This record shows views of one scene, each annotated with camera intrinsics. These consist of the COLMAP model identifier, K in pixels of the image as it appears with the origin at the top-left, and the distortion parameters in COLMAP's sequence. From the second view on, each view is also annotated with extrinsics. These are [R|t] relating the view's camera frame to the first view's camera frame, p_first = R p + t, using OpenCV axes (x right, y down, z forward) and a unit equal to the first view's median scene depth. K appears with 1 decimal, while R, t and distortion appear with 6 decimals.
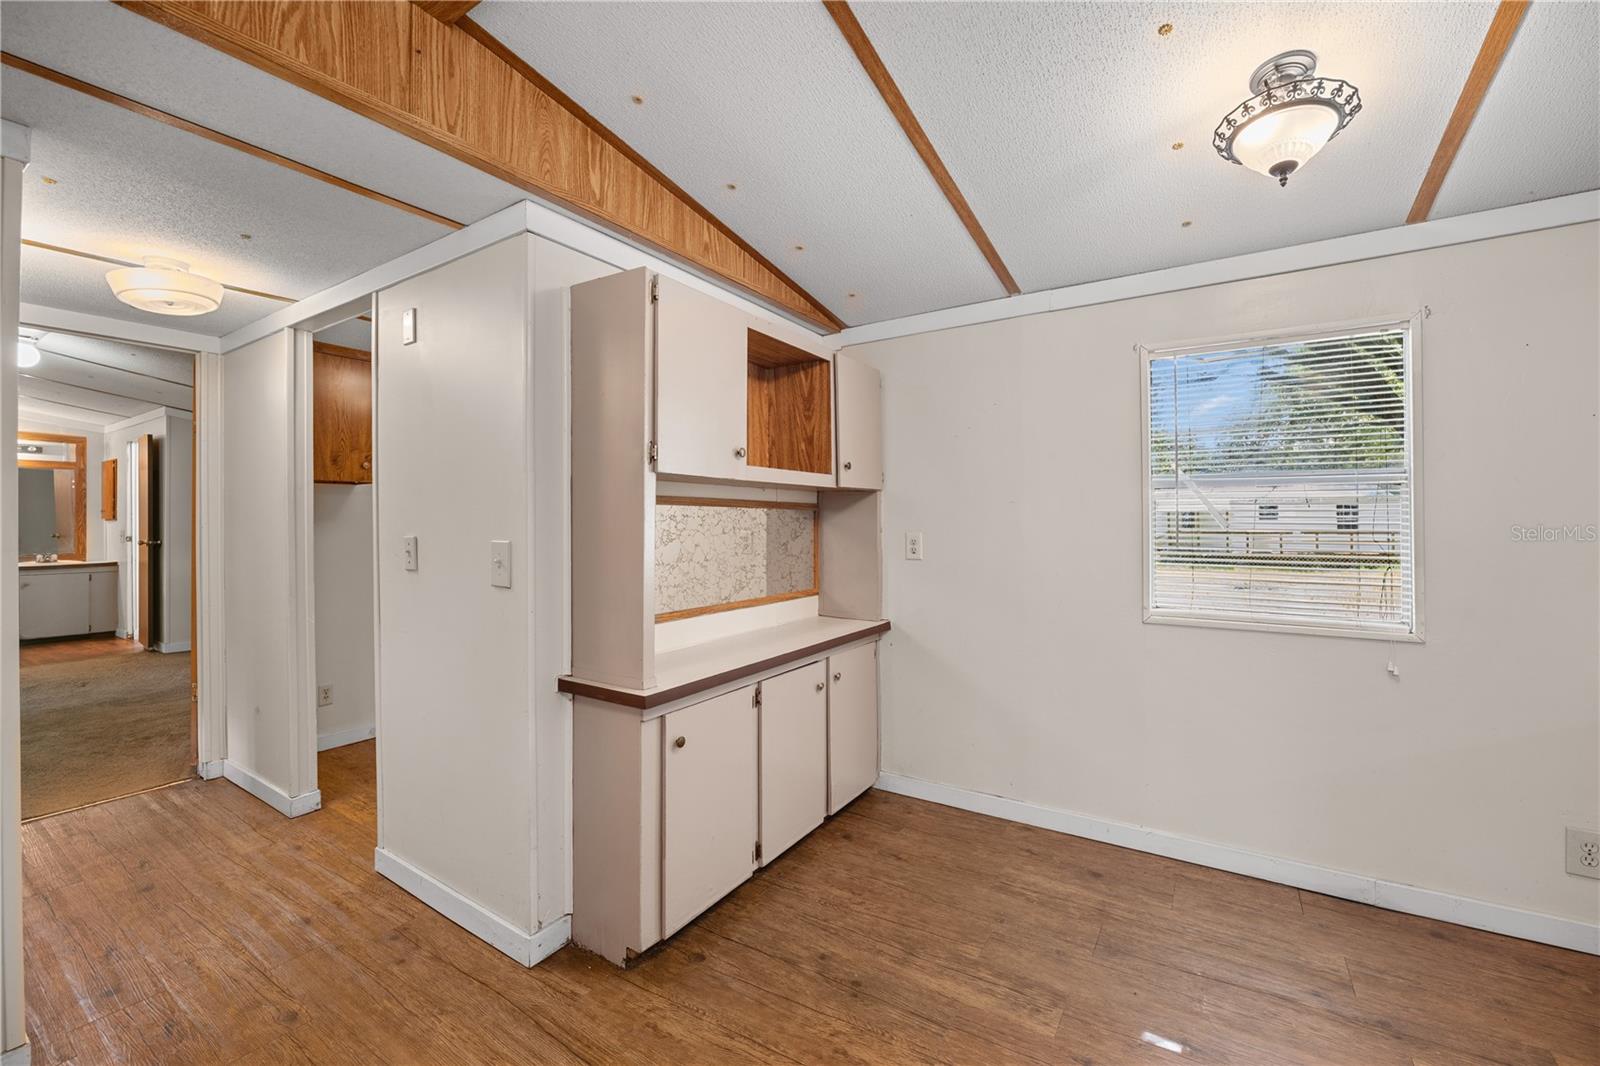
lens RADIAL K [[649.0, 0, 794.3], [0, 649.0, 534.4], [0, 0, 1]] dist [-0.013069, 0.000193]
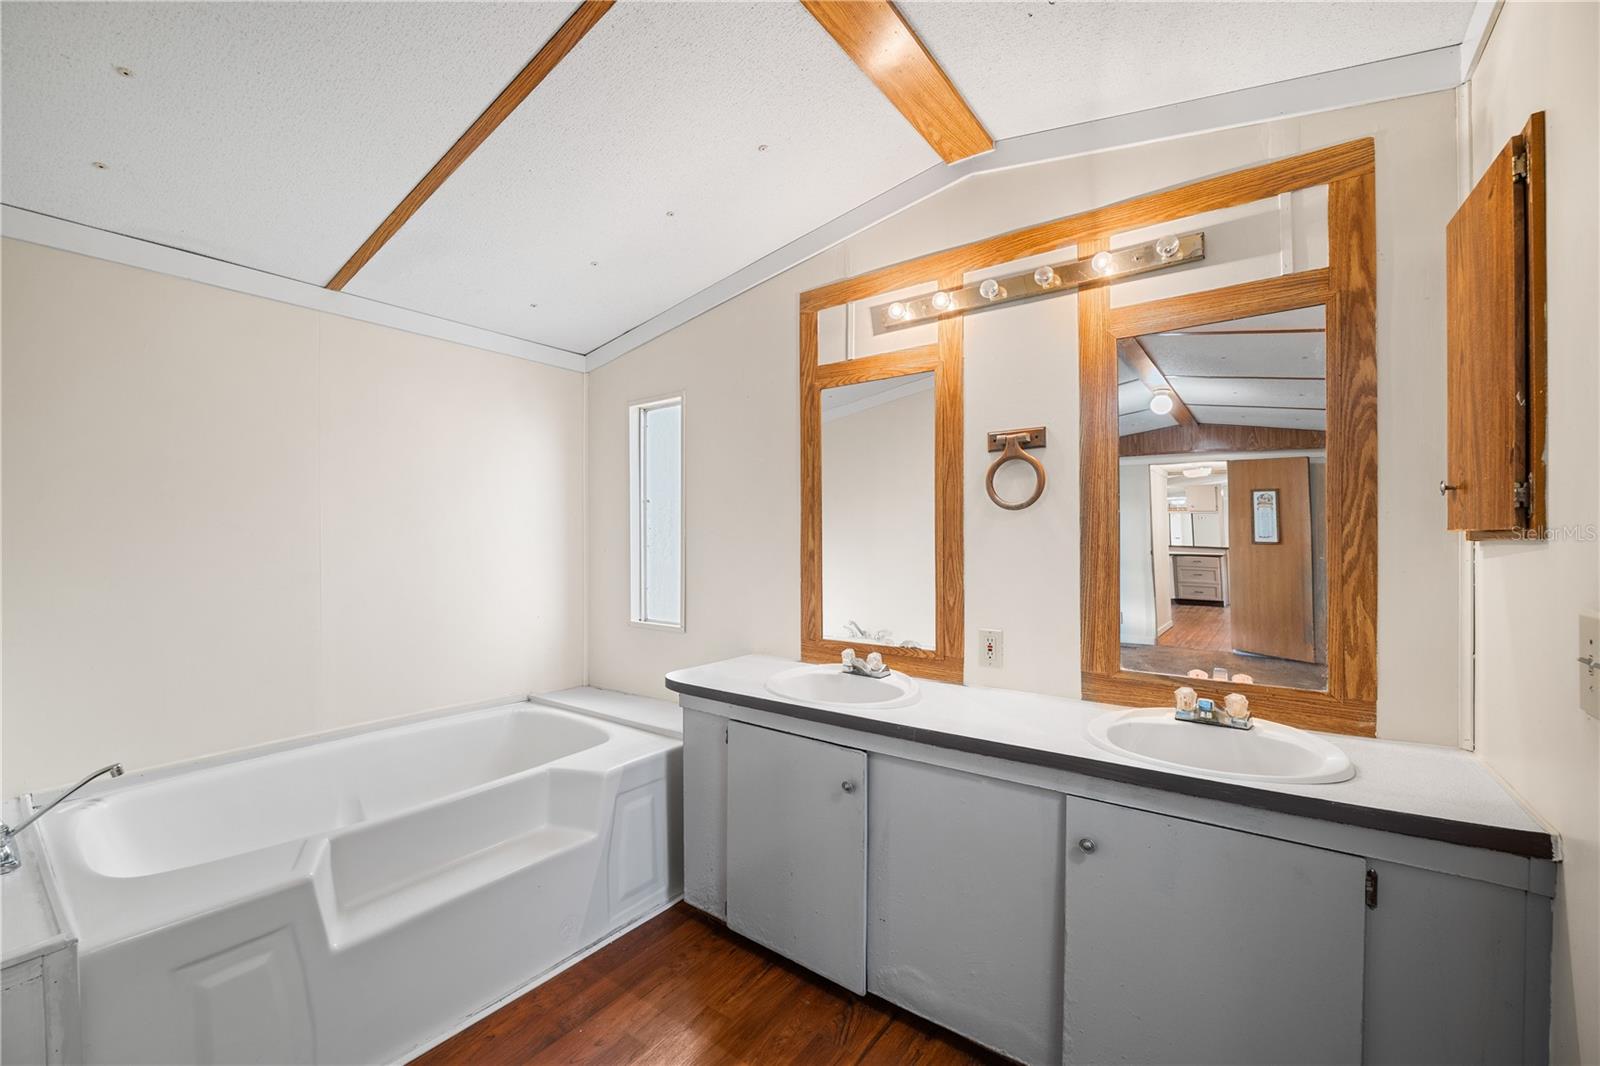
lens RADIAL K [[653.8, 0, 791.4], [0, 653.8, 540.8], [0, 0, 1]] dist [-0.011783, 0.000794]
pose [[-0.059668, -0.006788, -0.998195, -0.904977], [-0.013880, 0.999886, -0.005970, -0.017830], [0.998122, 0.013499, -0.059755, 0.840099]]
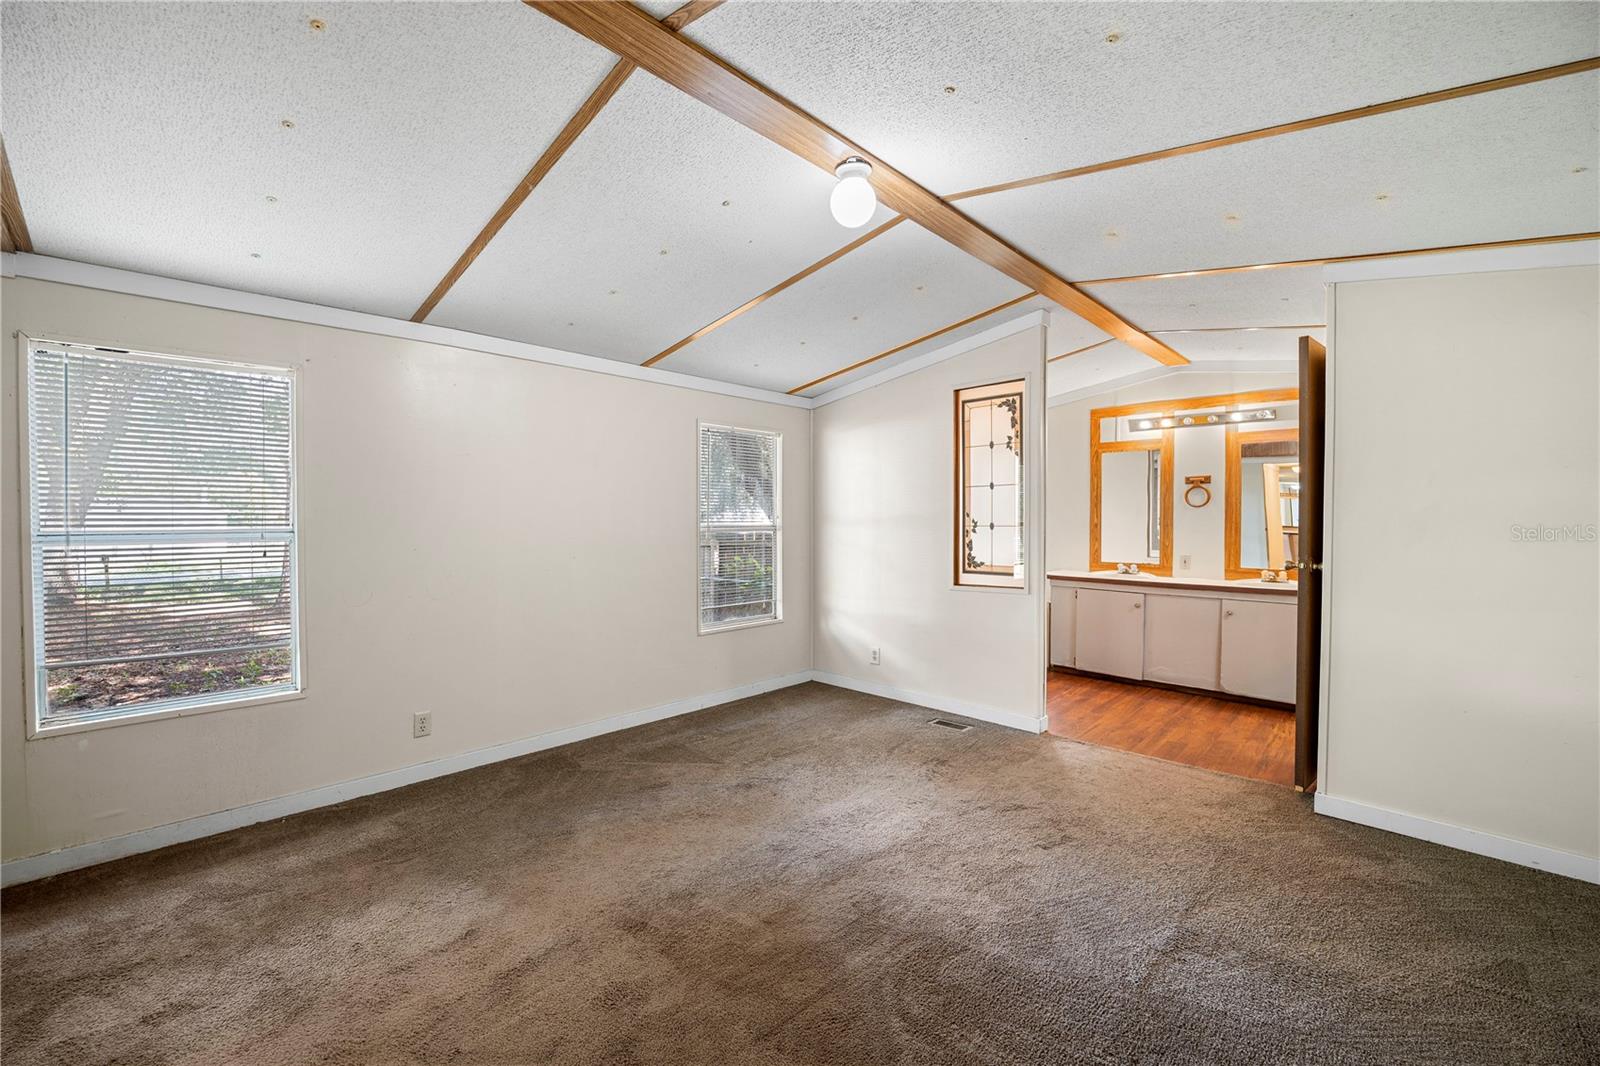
lens RADIAL K [[653.5, 0, 794.4], [0, 653.5, 530.3], [0, 0, 1]] dist [-0.011519, 0.000100]
pose [[-0.190891, 0.012327, -0.981534, -0.401998], [-0.016041, 0.999748, 0.015675, -0.012819], [0.981480, 0.018738, -0.190646, 0.620521]]
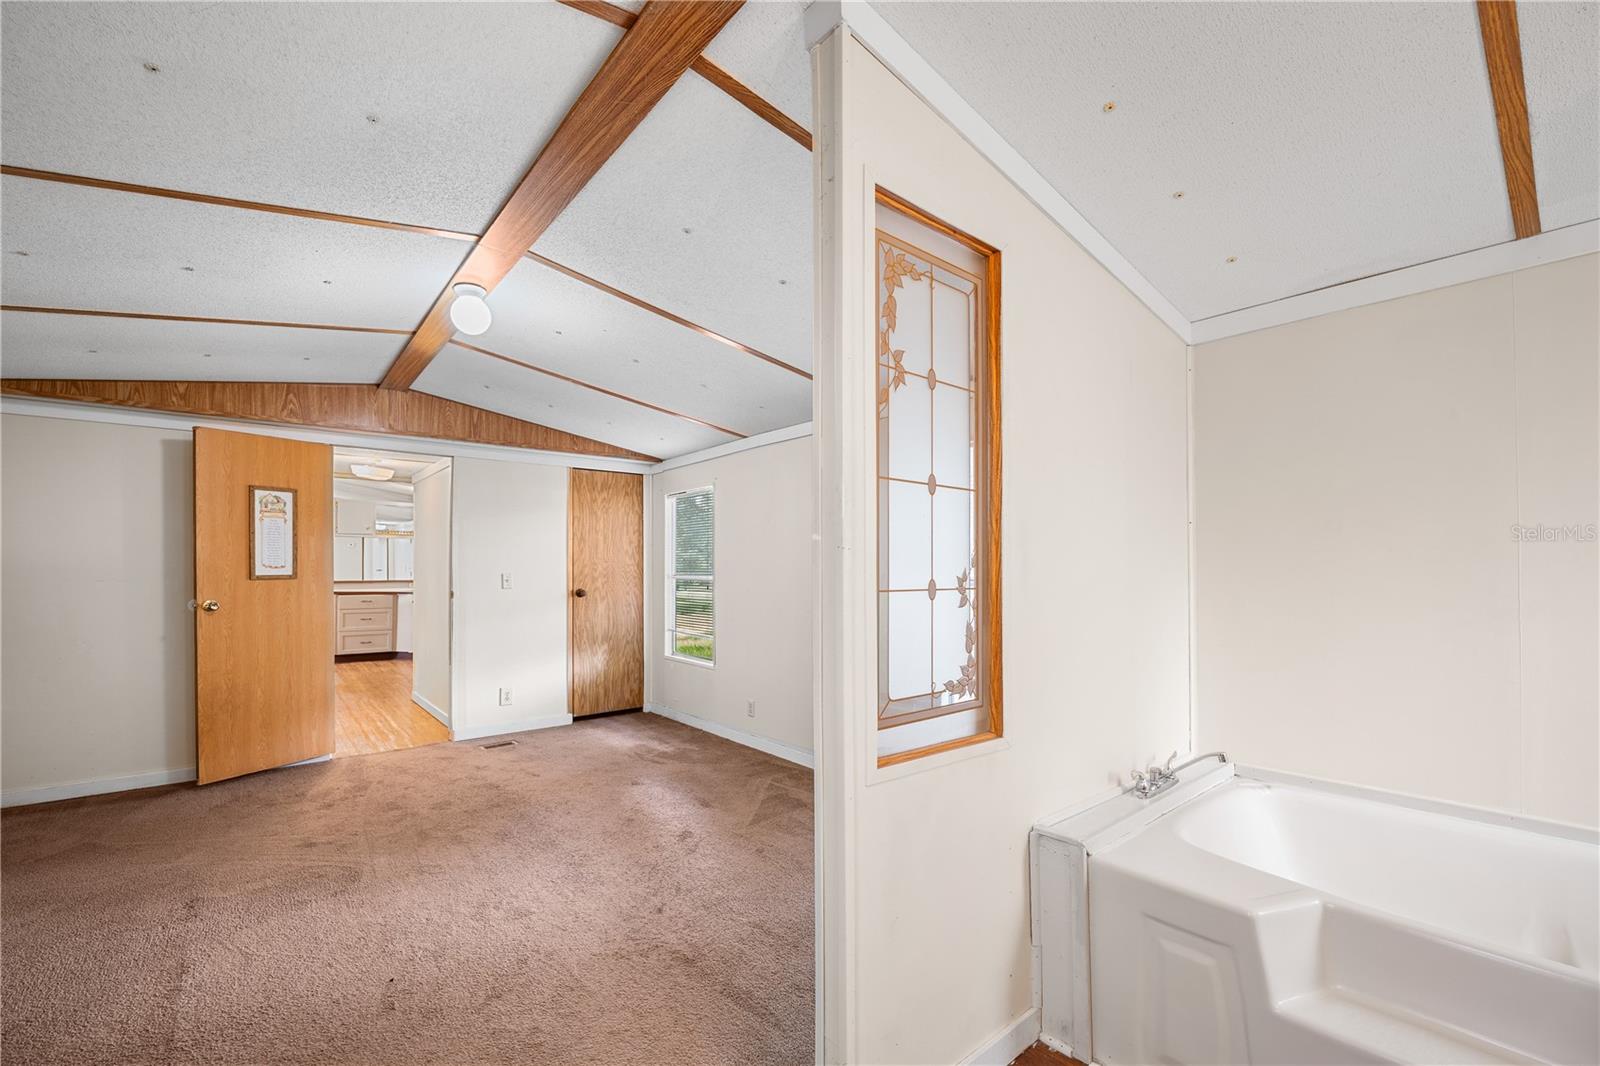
lens RADIAL K [[662.6, 0, 799.6], [0, 662.6, 572.1], [0, 0, 1]] dist [-0.012177, 0.000434]
pose [[-0.957672, -0.006853, 0.287779, -1.025569], [-0.000039, 0.999720, 0.023677, -0.020614], [-0.287861, 0.022663, -0.957404, 0.905945]]
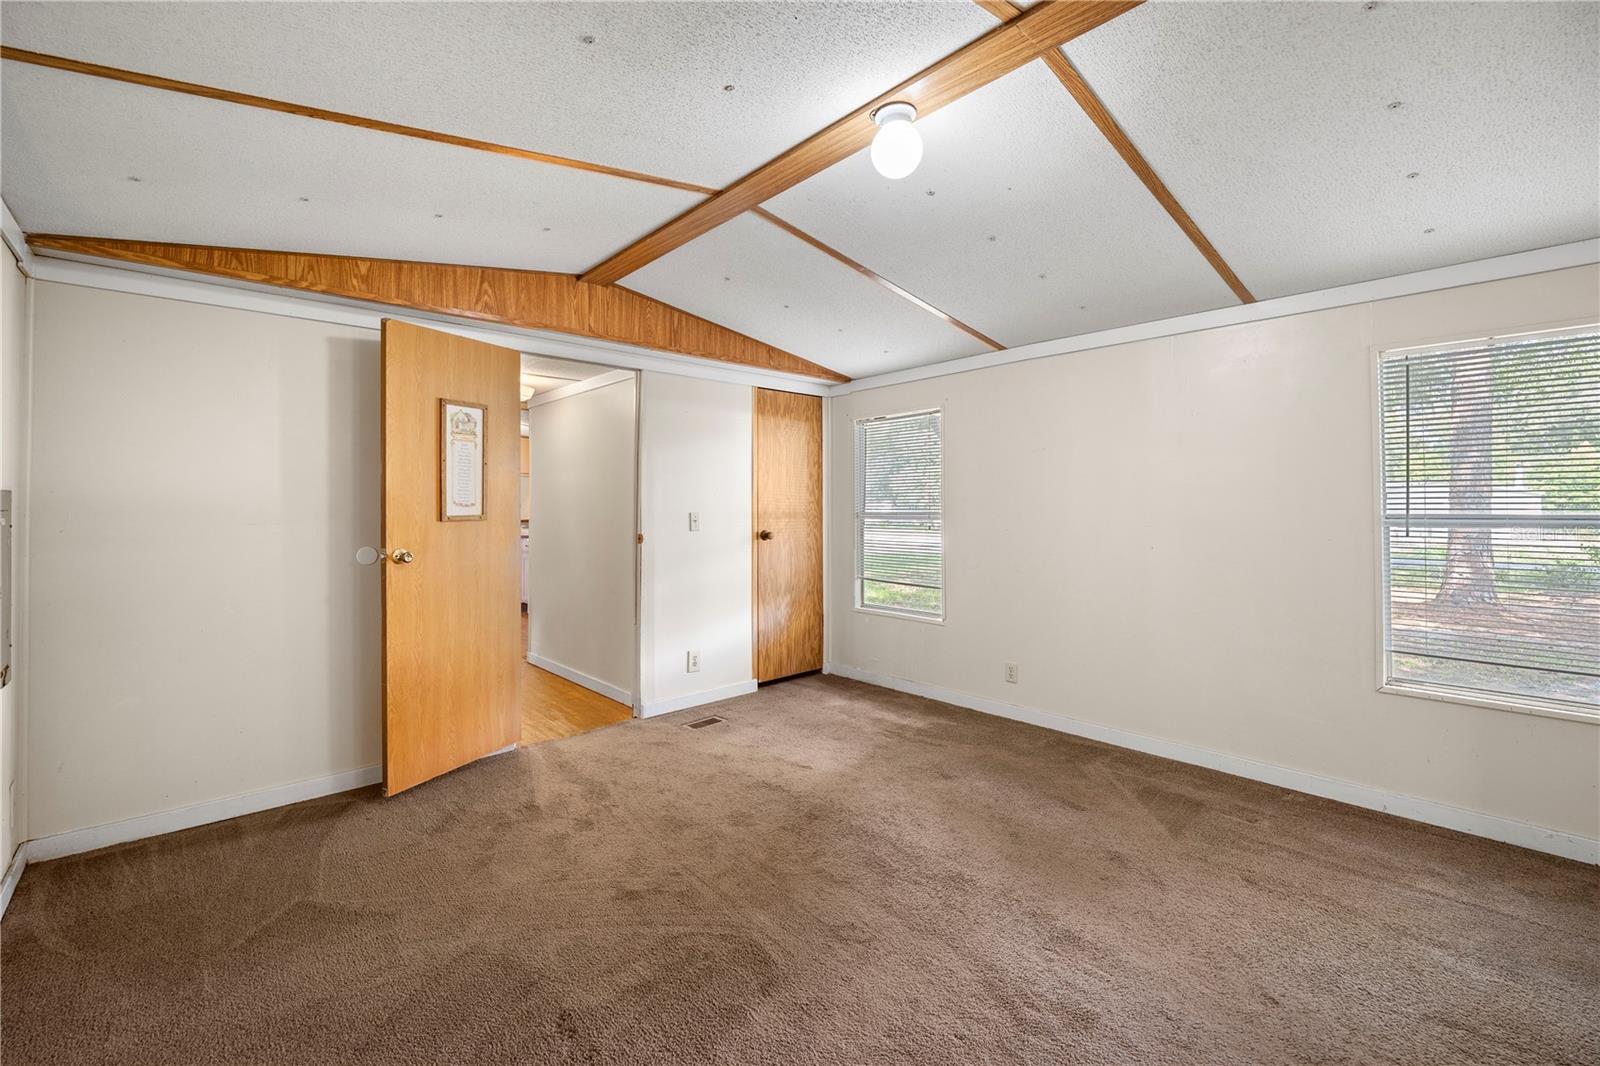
lens RADIAL K [[664.3, 0, 790.2], [0, 664.3, 503.8], [0, 0, 1]] dist [-0.011933, -0.000183]
pose [[-0.970952, -0.001534, 0.239268, -0.741885], [0.001928, 0.999897, 0.014233, -0.018228], [-0.239265, 0.014281, -0.970849, 0.869337]]
